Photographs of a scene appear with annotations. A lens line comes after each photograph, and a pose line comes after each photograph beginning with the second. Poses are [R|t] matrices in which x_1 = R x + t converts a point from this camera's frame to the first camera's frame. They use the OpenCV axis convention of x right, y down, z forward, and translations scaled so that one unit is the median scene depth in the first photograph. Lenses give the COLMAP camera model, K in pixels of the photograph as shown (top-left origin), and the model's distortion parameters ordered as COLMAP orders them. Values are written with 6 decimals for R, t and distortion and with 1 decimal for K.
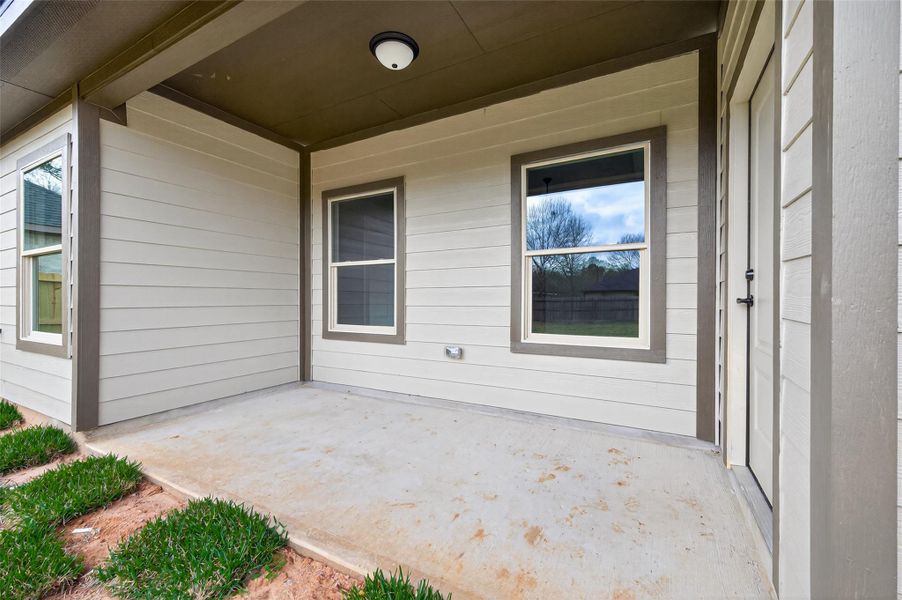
lens RADIAL K [[366.4, 0, 460.6], [0, 366.4, 300.6], [0, 0, 1]] dist [0.010192, -0.000130]
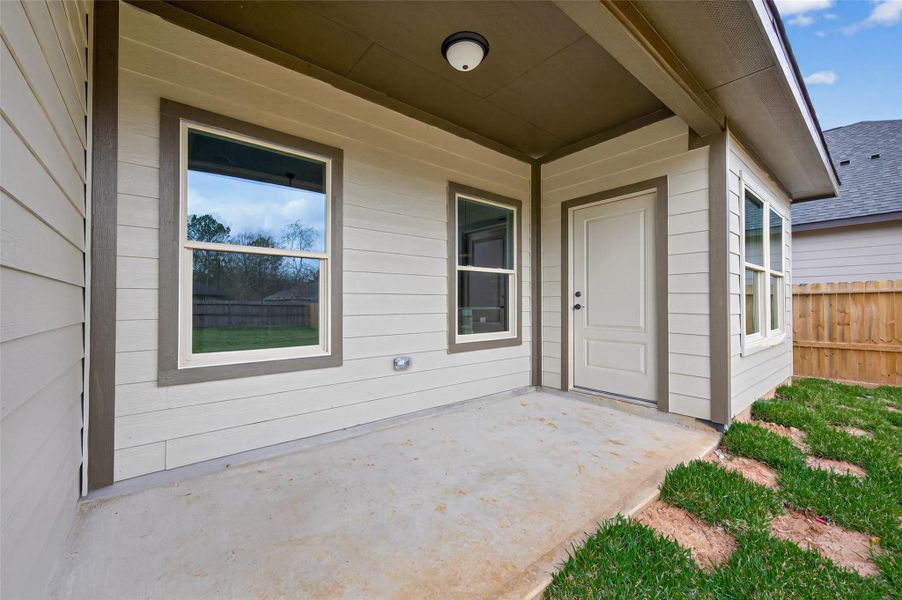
lens RADIAL K [[366.4, 0, 460.6], [0, 366.4, 300.6], [0, 0, 1]] dist [0.010192, -0.000130]
pose [[0.365393, 0.007547, 0.930823, -0.995669], [0.001220, 0.999962, -0.008586, -0.014151], [-0.930853, 0.004272, 0.365370, 0.608601]]
